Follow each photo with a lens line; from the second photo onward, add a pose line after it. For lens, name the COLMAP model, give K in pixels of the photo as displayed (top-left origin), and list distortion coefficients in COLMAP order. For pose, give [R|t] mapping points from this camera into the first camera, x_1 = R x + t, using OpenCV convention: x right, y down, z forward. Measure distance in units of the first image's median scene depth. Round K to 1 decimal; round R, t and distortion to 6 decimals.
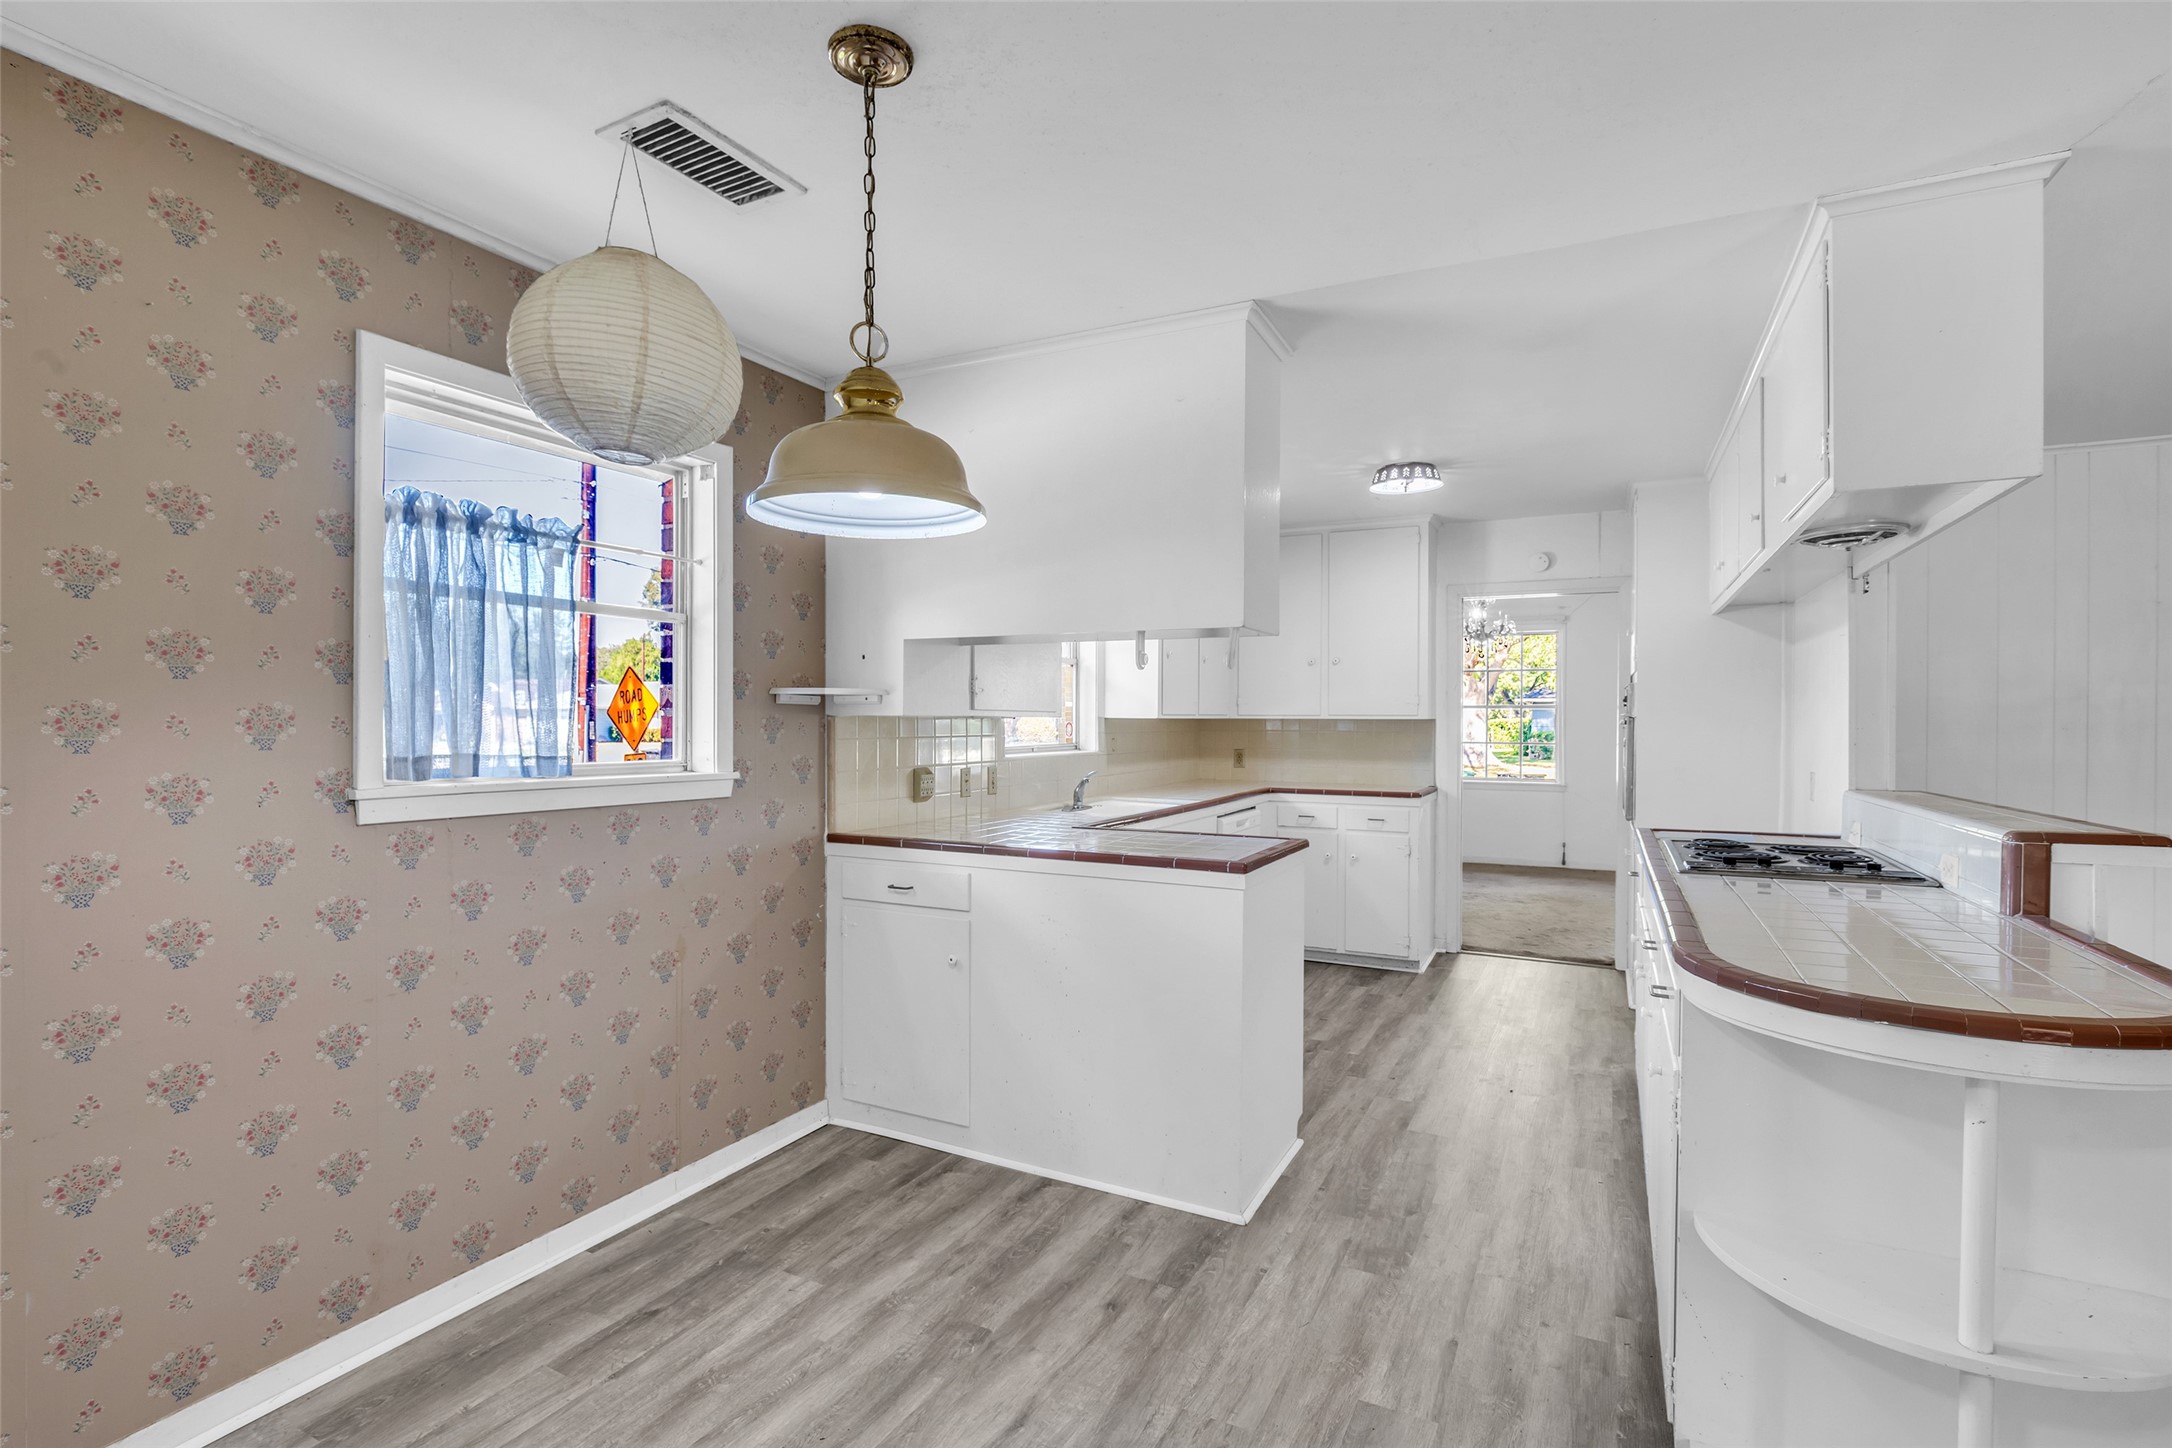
lens RADIAL K [[1000.2, 0, 1086.0], [0, 1000.2, 724.0], [0, 0, 1]] dist [0.000715, 0.000380]
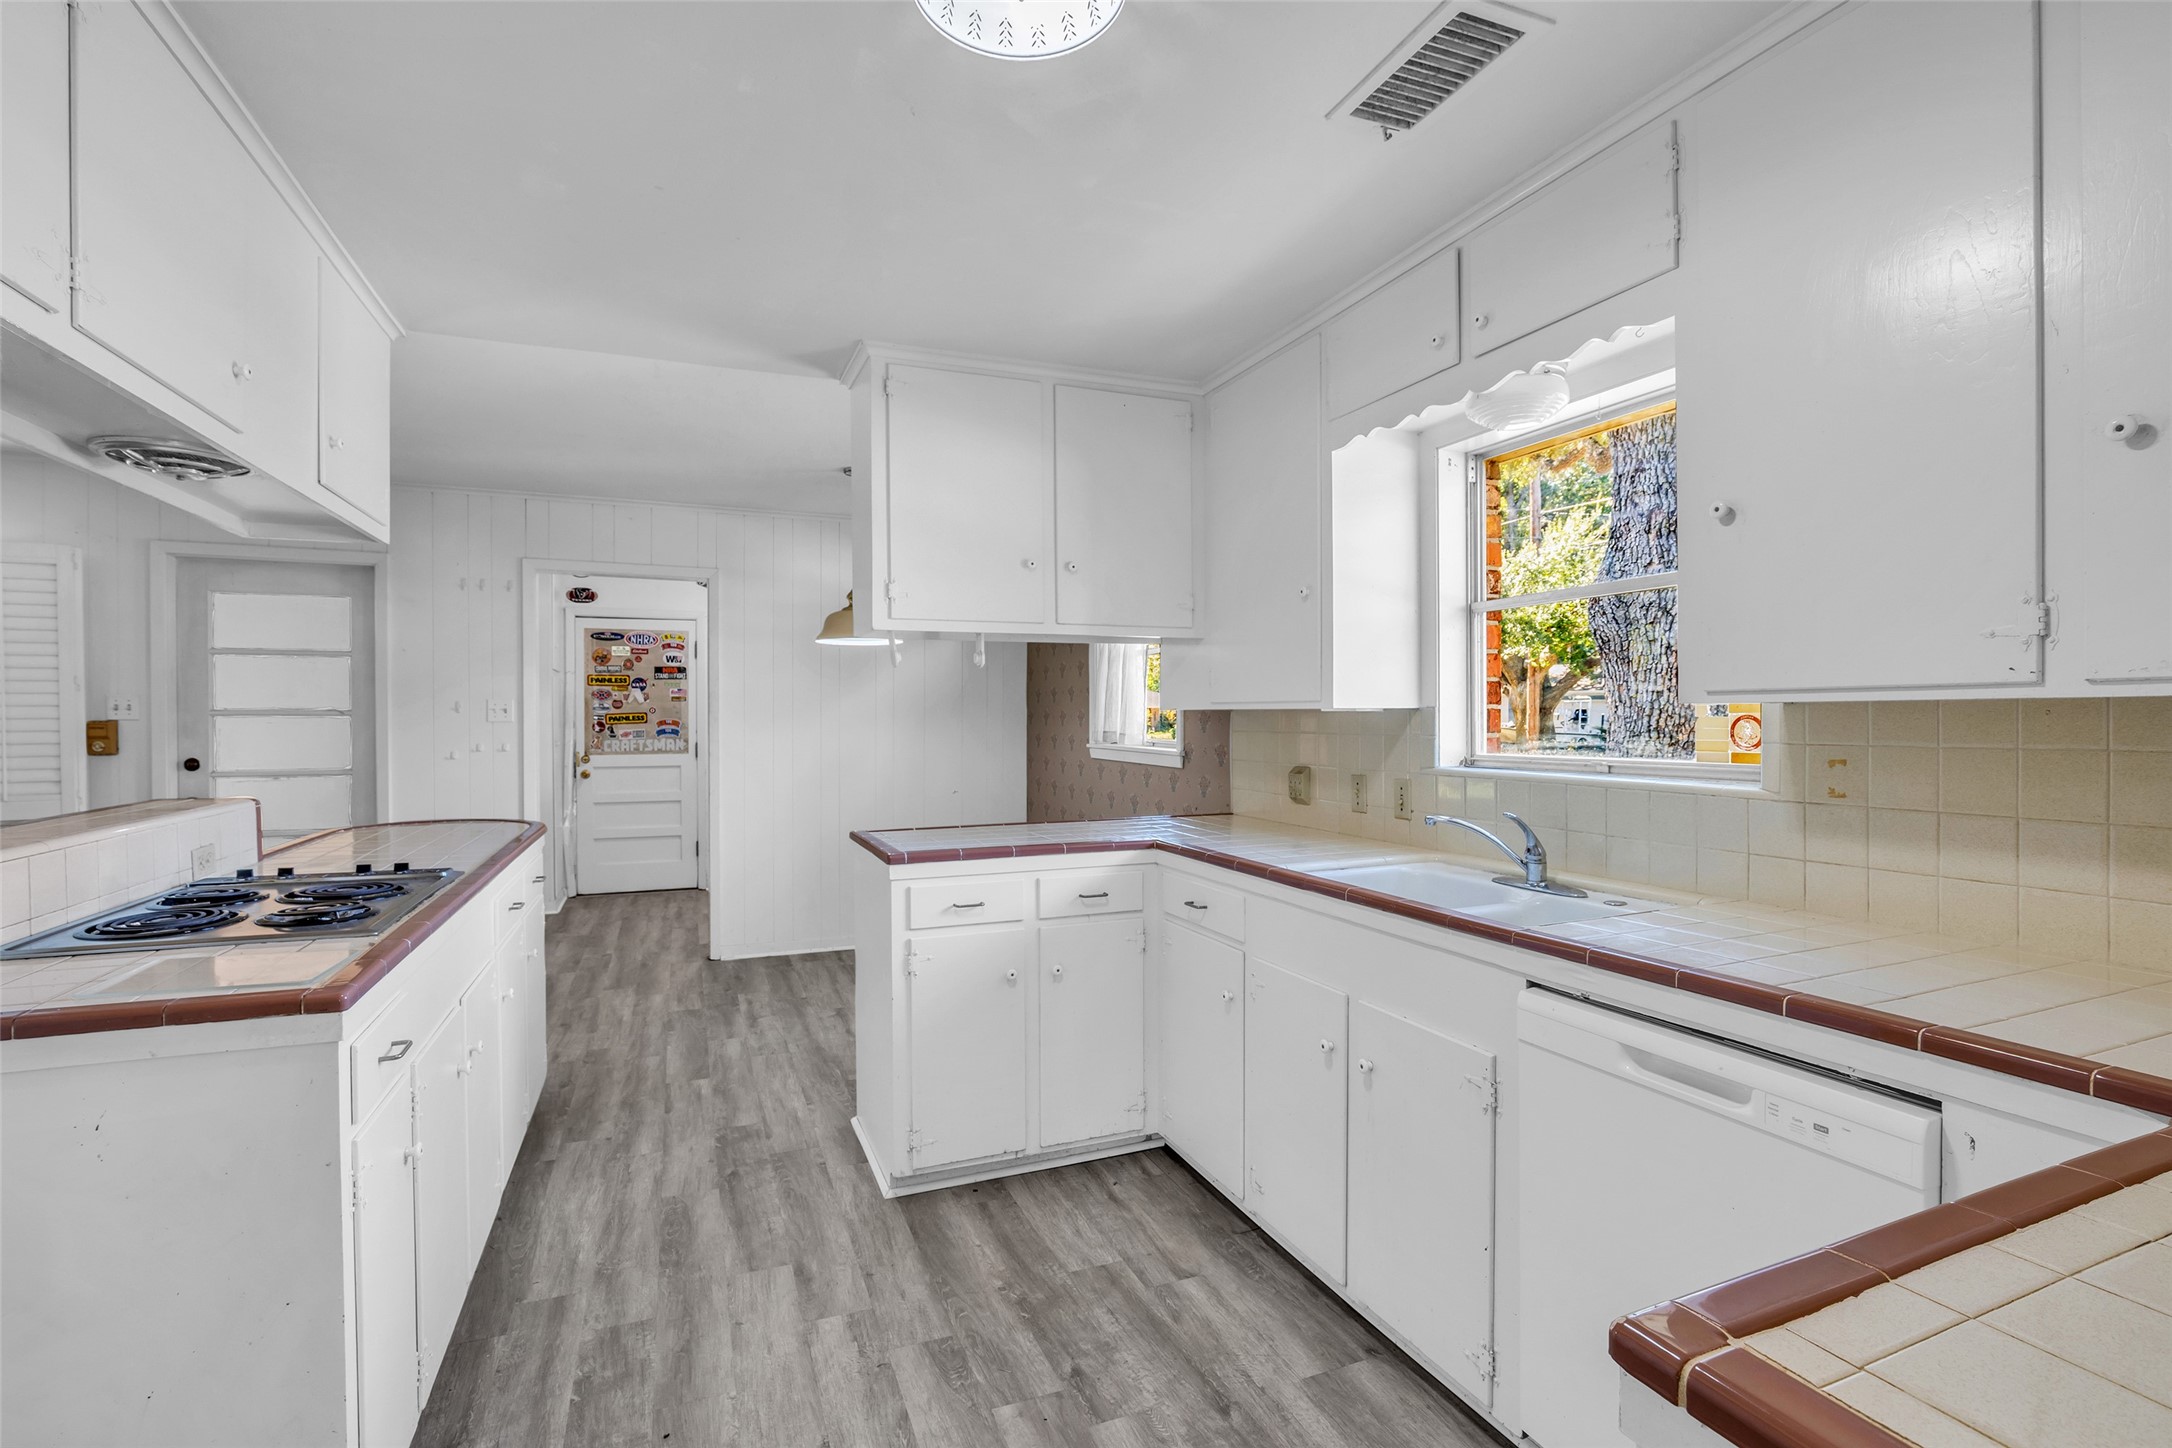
lens RADIAL K [[1000.2, 0, 1086.0], [0, 1000.2, 724.0], [0, 0, 1]] dist [0.000715, 0.000380]
pose [[-0.647899, 0.004210, -0.761715, 1.014326], [-0.000886, 0.999980, 0.006281, 0.000692], [0.761726, 0.004744, -0.647882, 2.246758]]
